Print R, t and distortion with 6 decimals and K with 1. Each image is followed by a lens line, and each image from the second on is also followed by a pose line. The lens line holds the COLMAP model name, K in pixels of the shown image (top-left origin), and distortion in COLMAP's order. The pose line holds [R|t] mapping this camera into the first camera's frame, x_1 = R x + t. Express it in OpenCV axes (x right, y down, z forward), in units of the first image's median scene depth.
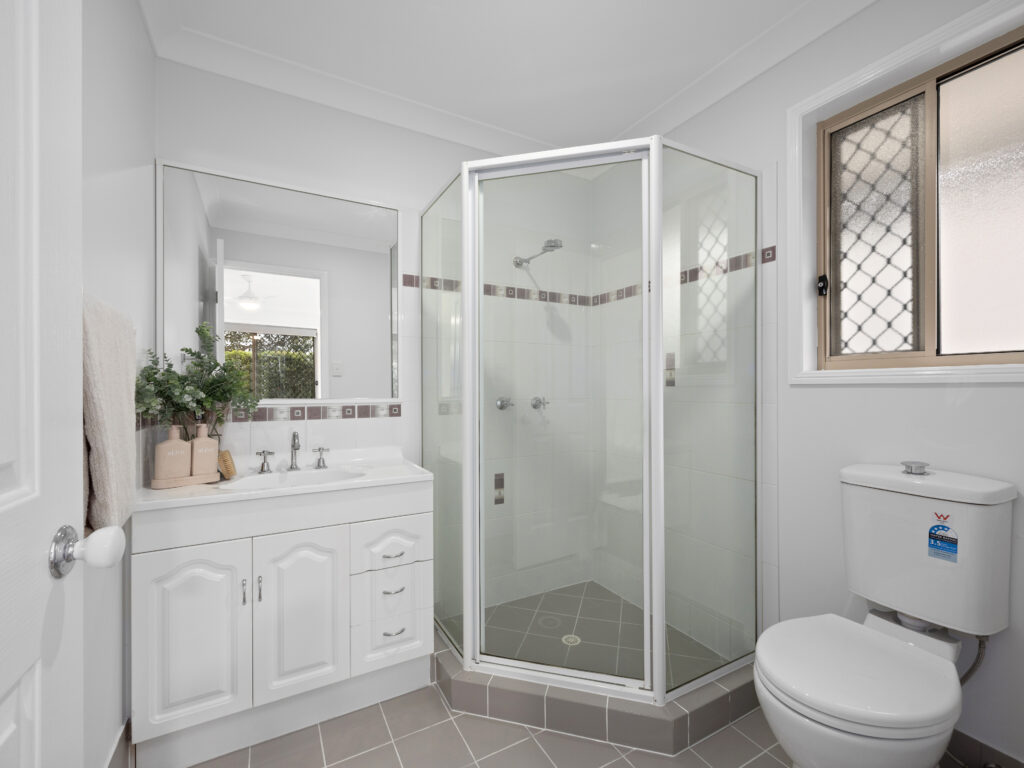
lens RADIAL K [[444.1, 0, 507.0], [0, 444.1, 384.4], [0, 0, 1]] dist [-0.002999, -0.000656]
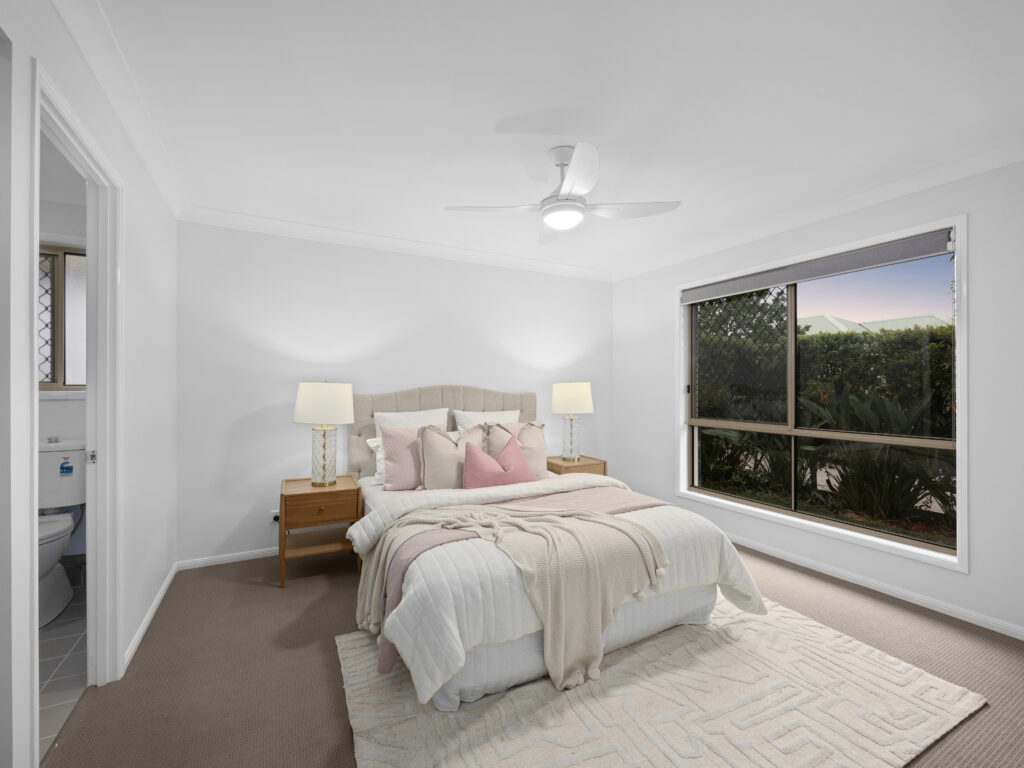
lens RADIAL K [[444.1, 0, 507.8], [0, 444.1, 388.2], [0, 0, 1]] dist [-0.002999, -0.000656]
pose [[0.004188, 0.009839, 0.999943, -1.030307], [0.005349, 0.999937, -0.009862, -0.018191], [-0.999977, 0.005390, 0.004135, -1.027574]]
